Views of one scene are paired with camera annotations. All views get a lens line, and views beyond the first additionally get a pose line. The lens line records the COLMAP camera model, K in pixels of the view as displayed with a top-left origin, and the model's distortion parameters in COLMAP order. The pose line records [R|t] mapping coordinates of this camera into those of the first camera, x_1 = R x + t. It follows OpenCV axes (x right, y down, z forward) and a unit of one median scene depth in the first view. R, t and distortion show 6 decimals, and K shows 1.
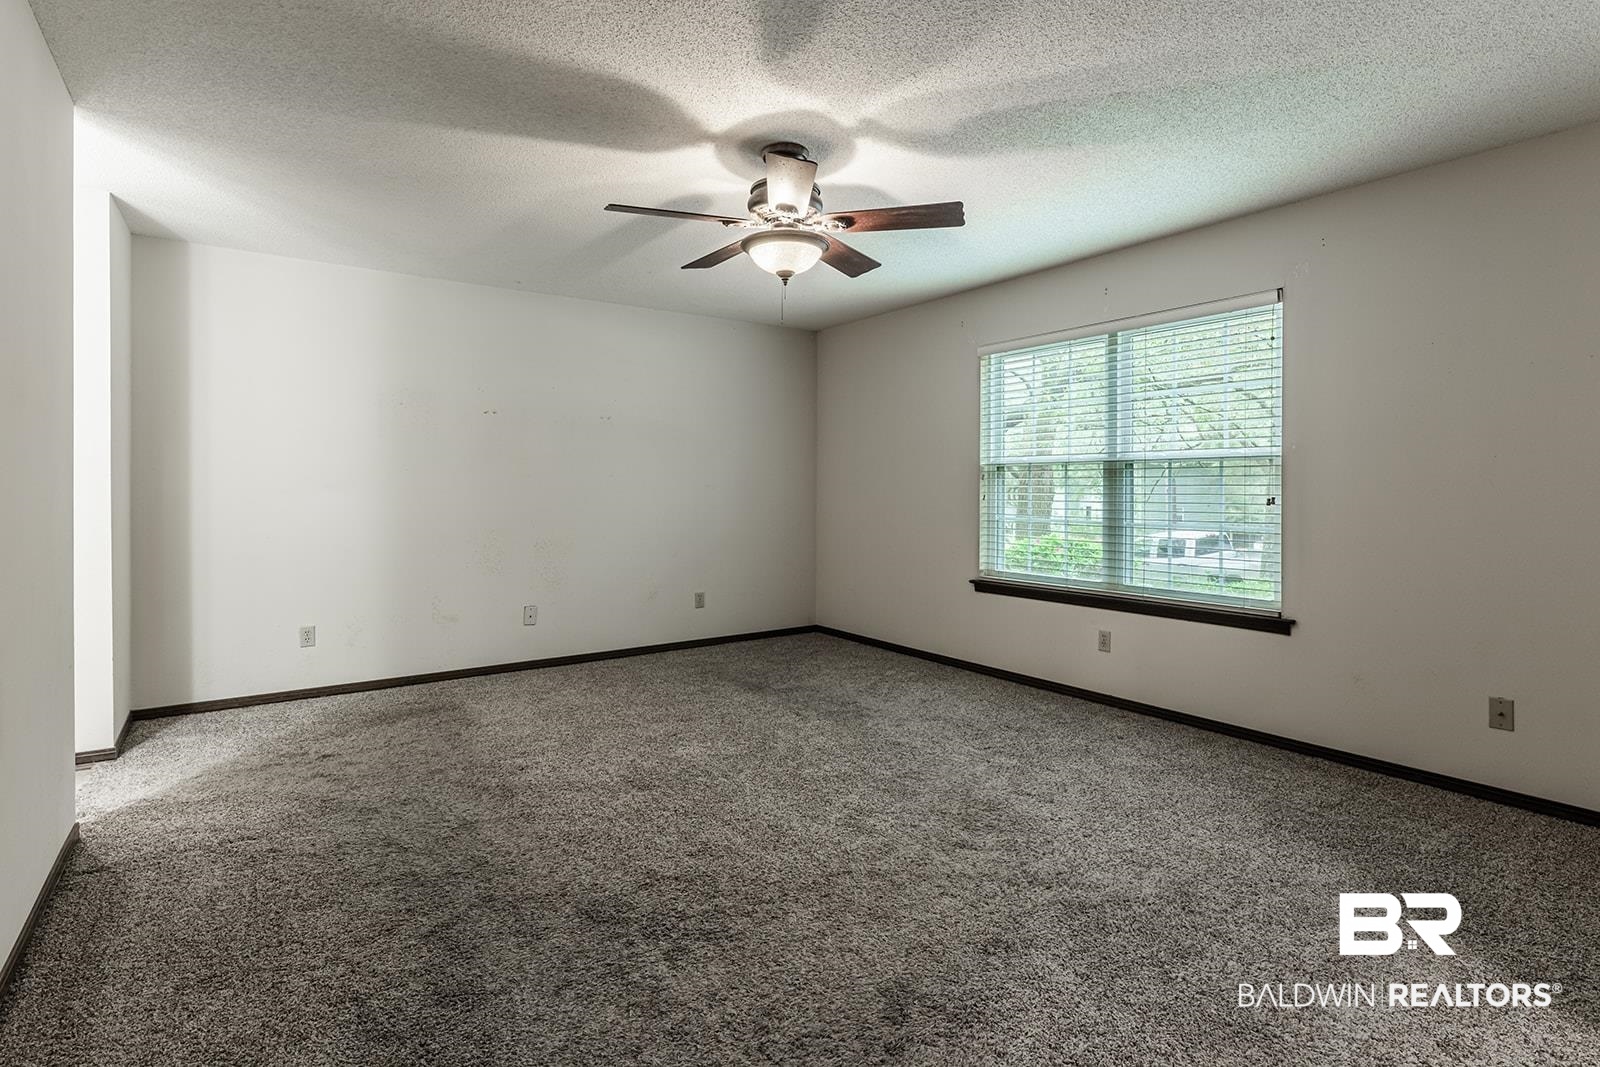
lens RADIAL K [[797.6, 0, 798.3], [0, 797.6, 503.6], [0, 0, 1]] dist [0.000569, 0.000446]
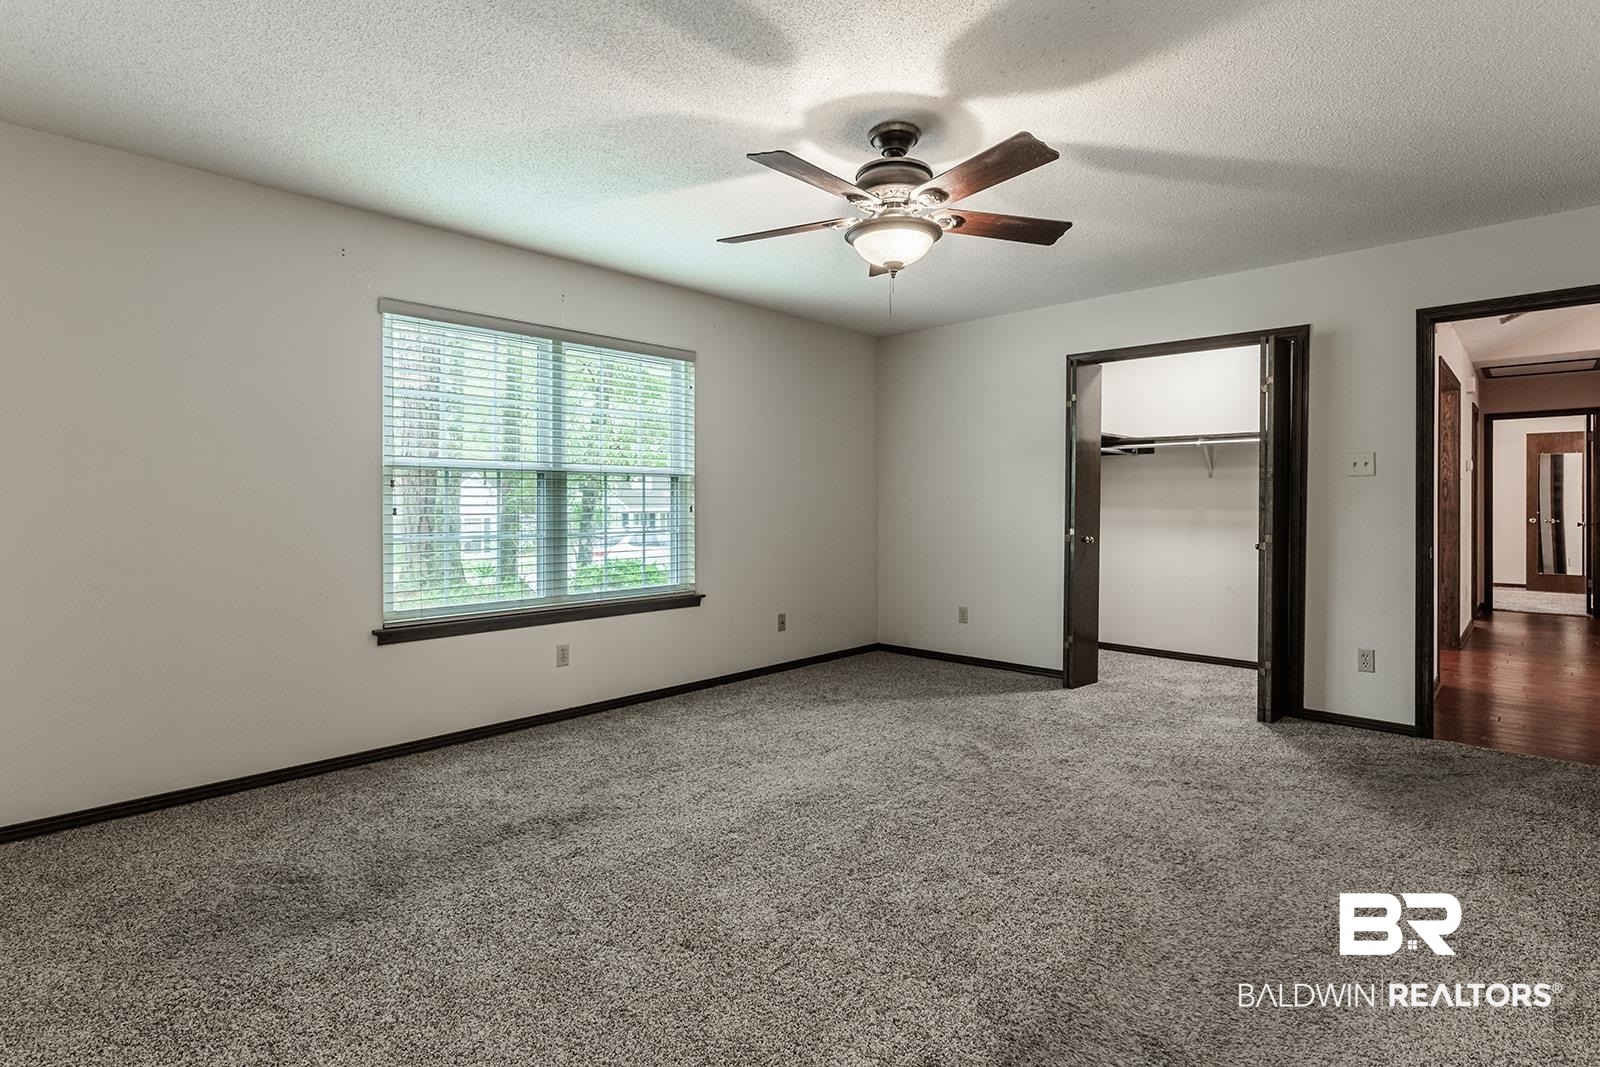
lens RADIAL K [[797.6, 0, 798.3], [0, 797.6, 503.6], [0, 0, 1]] dist [0.000569, 0.000446]
pose [[-0.219766, -0.004804, 0.975541, -0.629752], [0.015540, 0.999844, 0.008425, -0.017167], [-0.975429, 0.017011, -0.219657, 0.928555]]
